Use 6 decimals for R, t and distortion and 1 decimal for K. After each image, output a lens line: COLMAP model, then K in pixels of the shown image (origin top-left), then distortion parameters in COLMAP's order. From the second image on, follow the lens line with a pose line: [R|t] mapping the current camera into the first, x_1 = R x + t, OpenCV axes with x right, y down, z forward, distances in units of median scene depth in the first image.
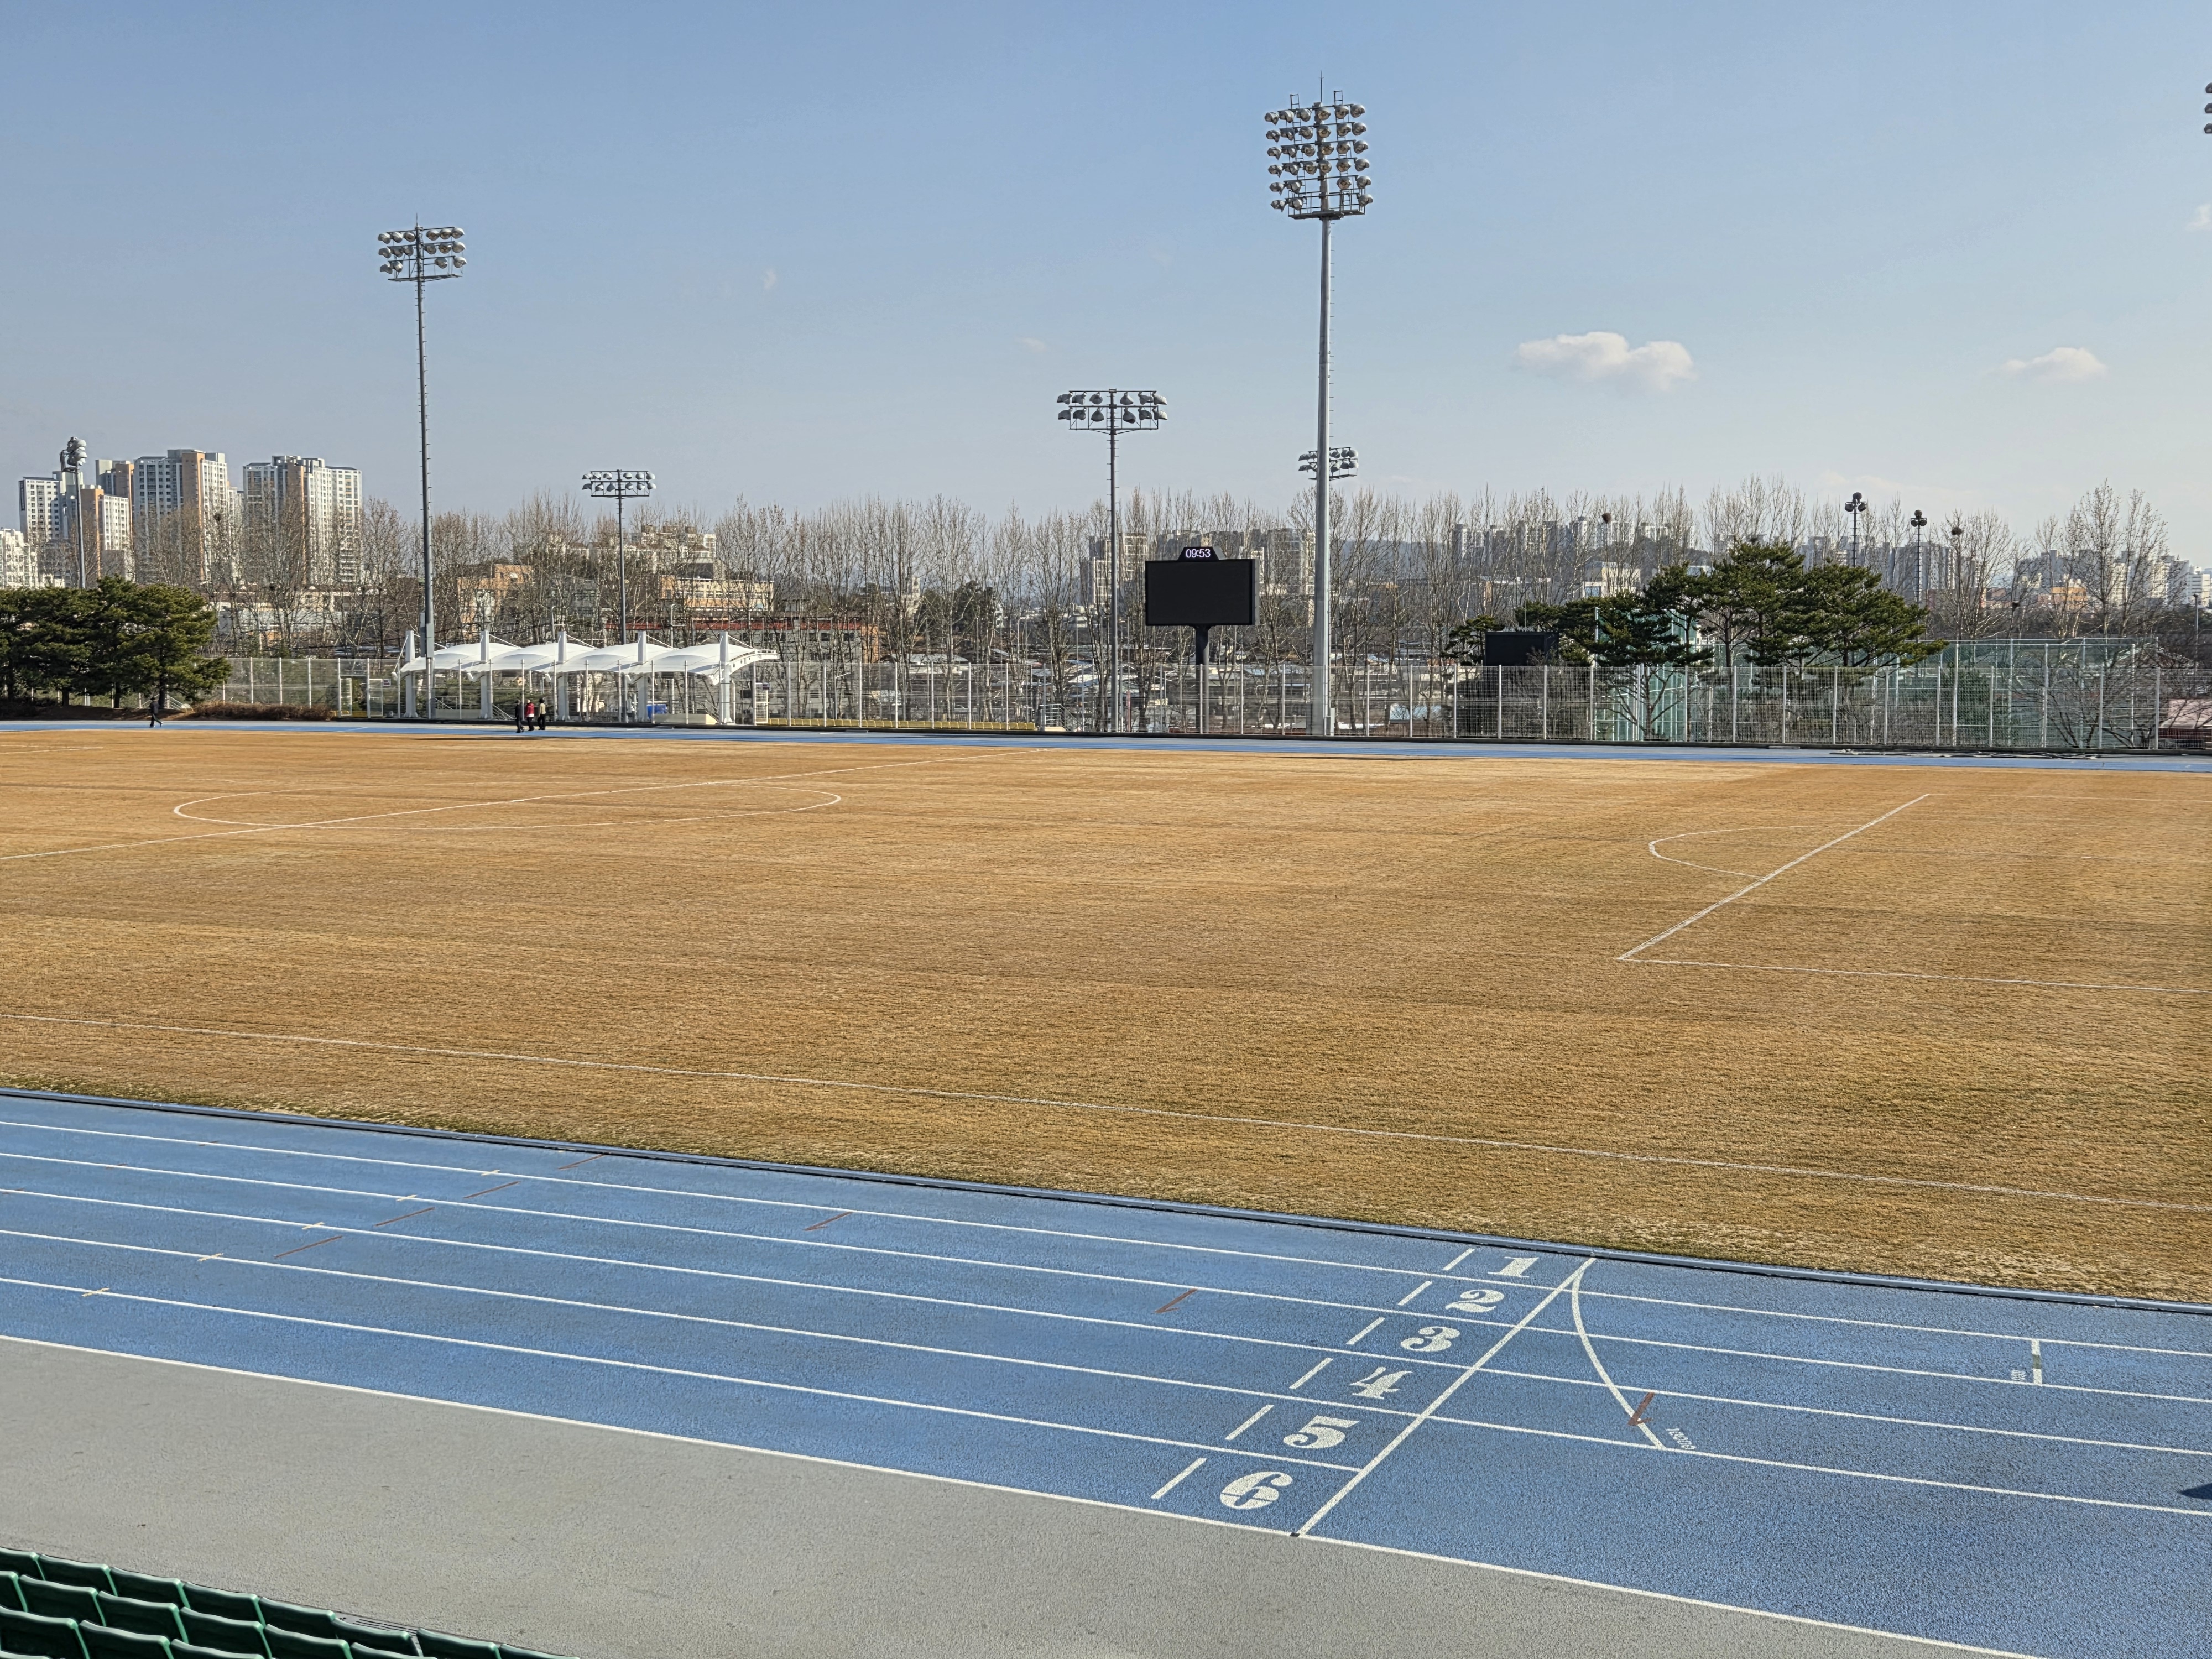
lens RADIAL K [[2561.2, 0, 1106.0], [0, 2561.2, 829.5], [0, 0, 1]] dist [0.166749, -0.337423]
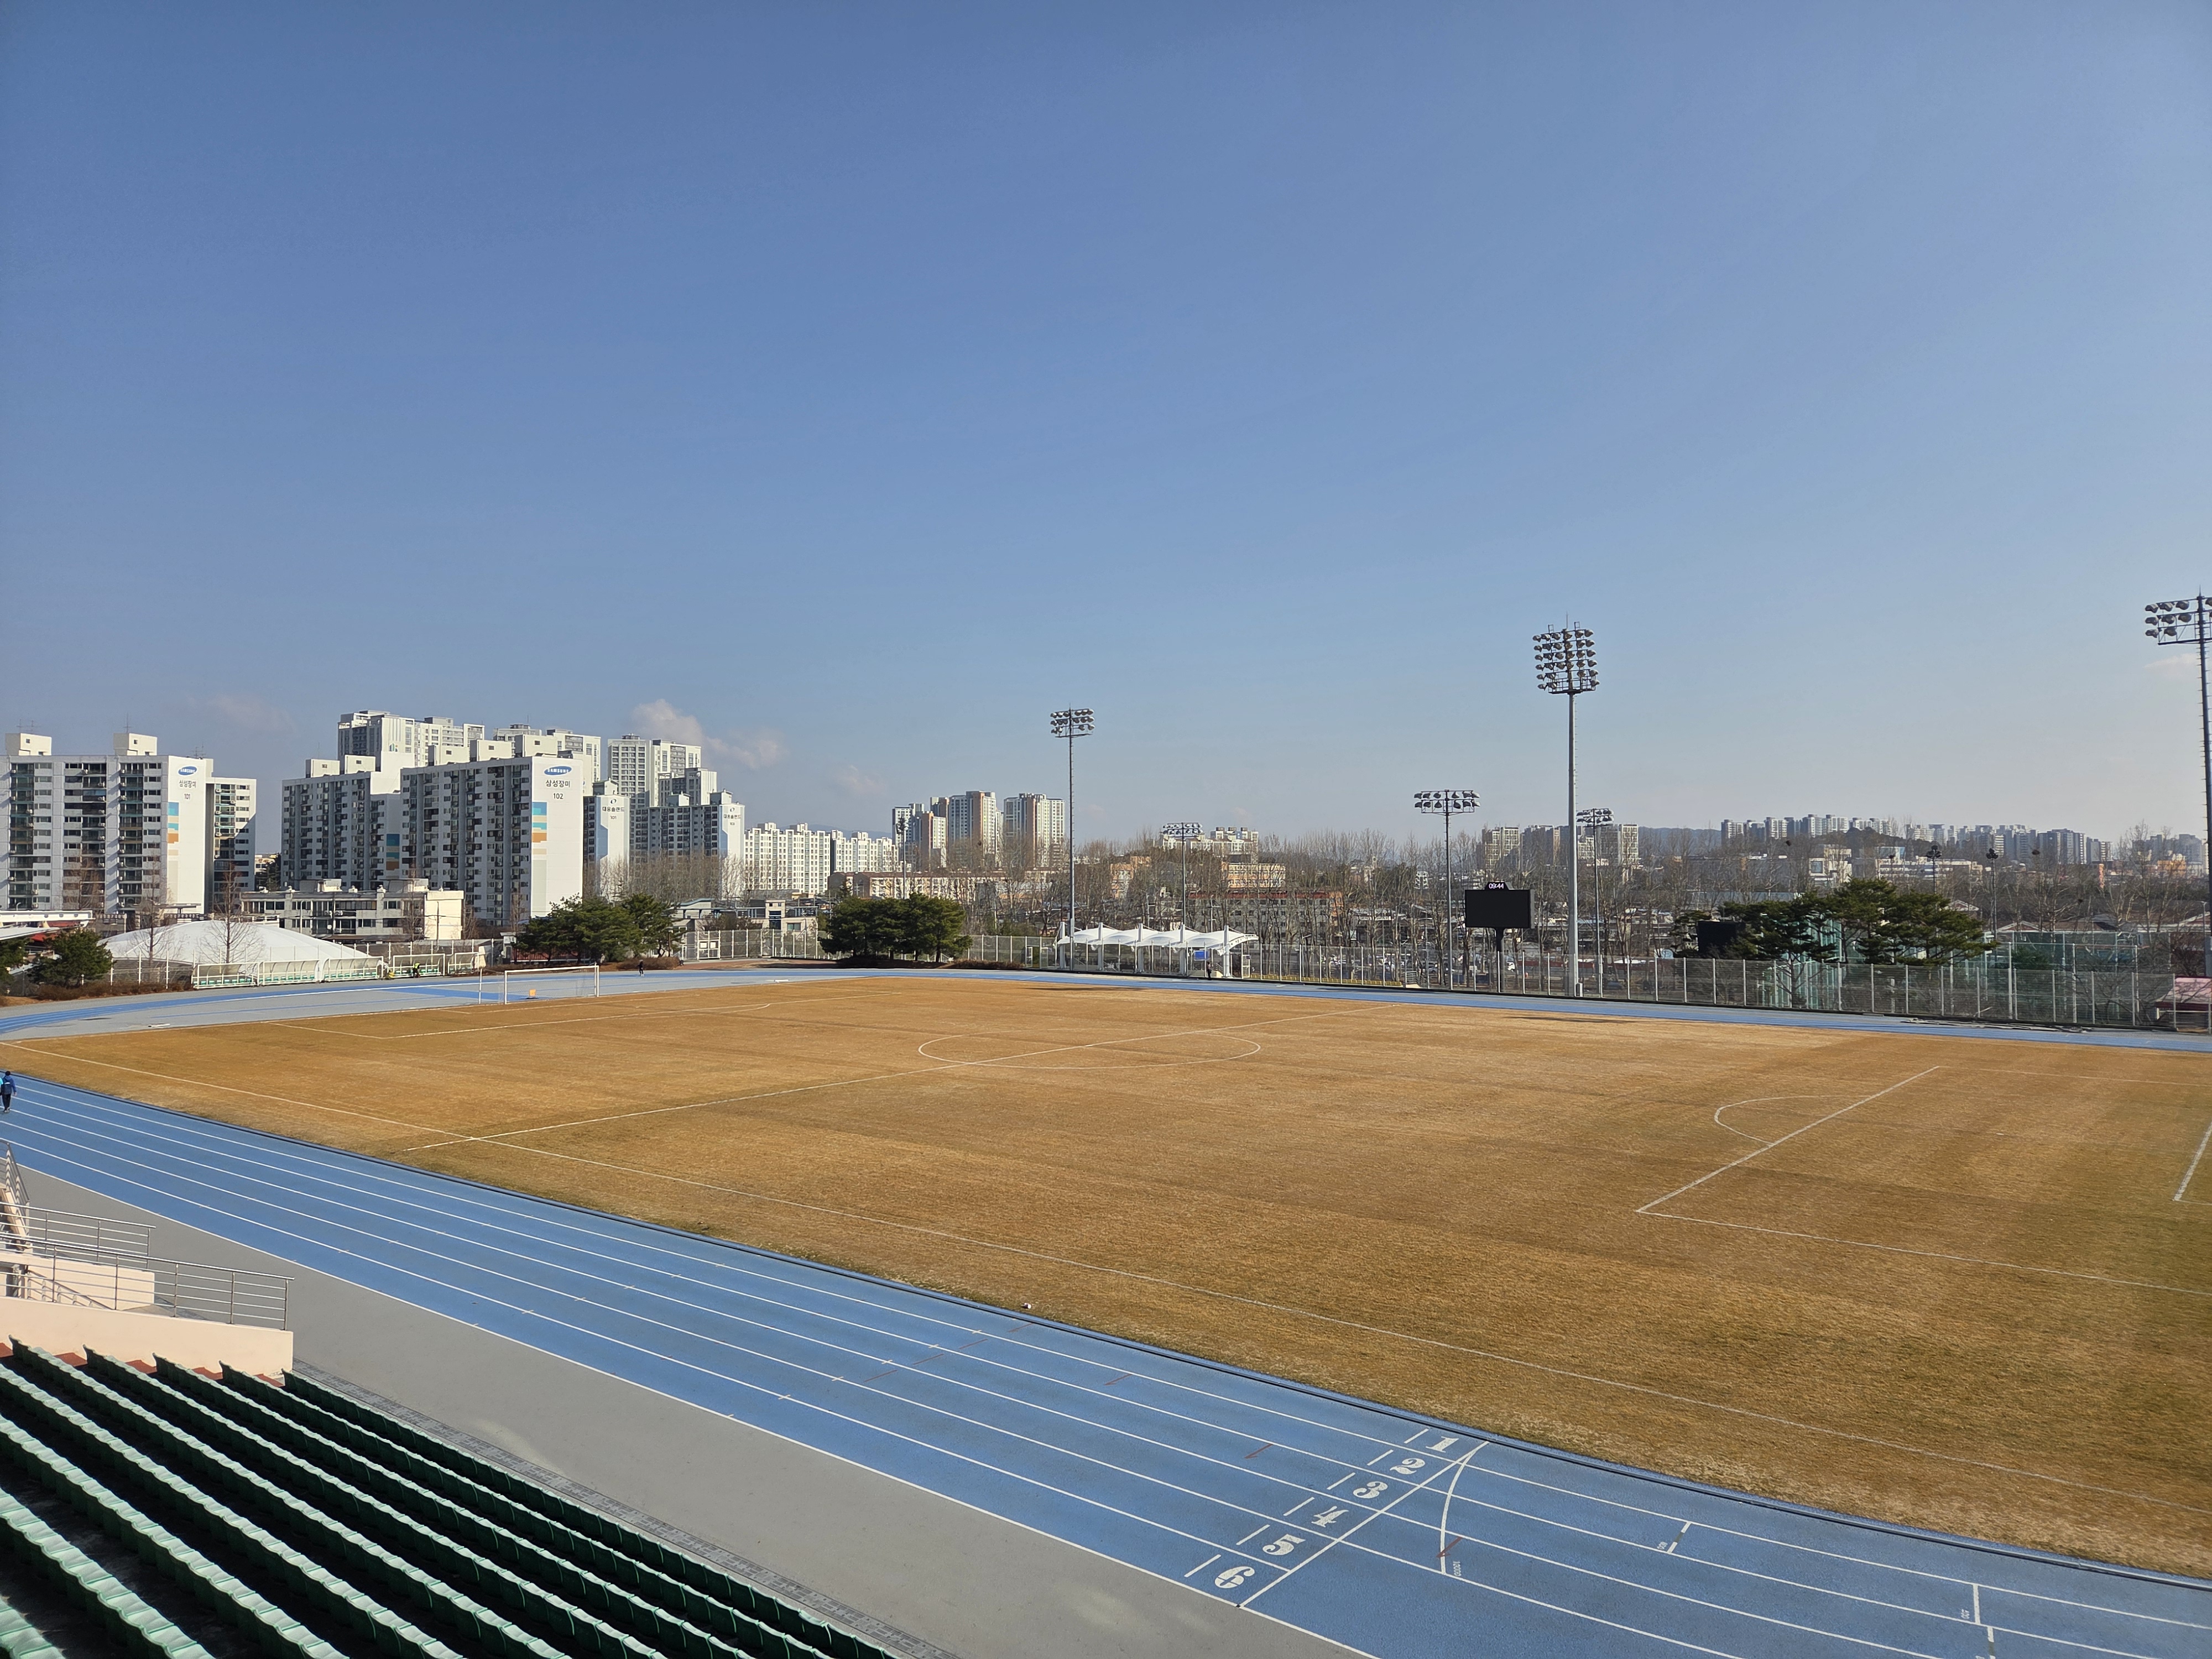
lens RADIAL K [[1551.9, 0, 1106.0], [0, 1551.9, 829.5], [0, 0, 1]] dist [0.057022, -0.004766]
pose [[0.964358, -0.006811, -0.264515, 0.060745], [-0.017489, 0.995842, -0.089402, -0.048775], [0.264024, 0.090842, 0.960229, -0.067702]]
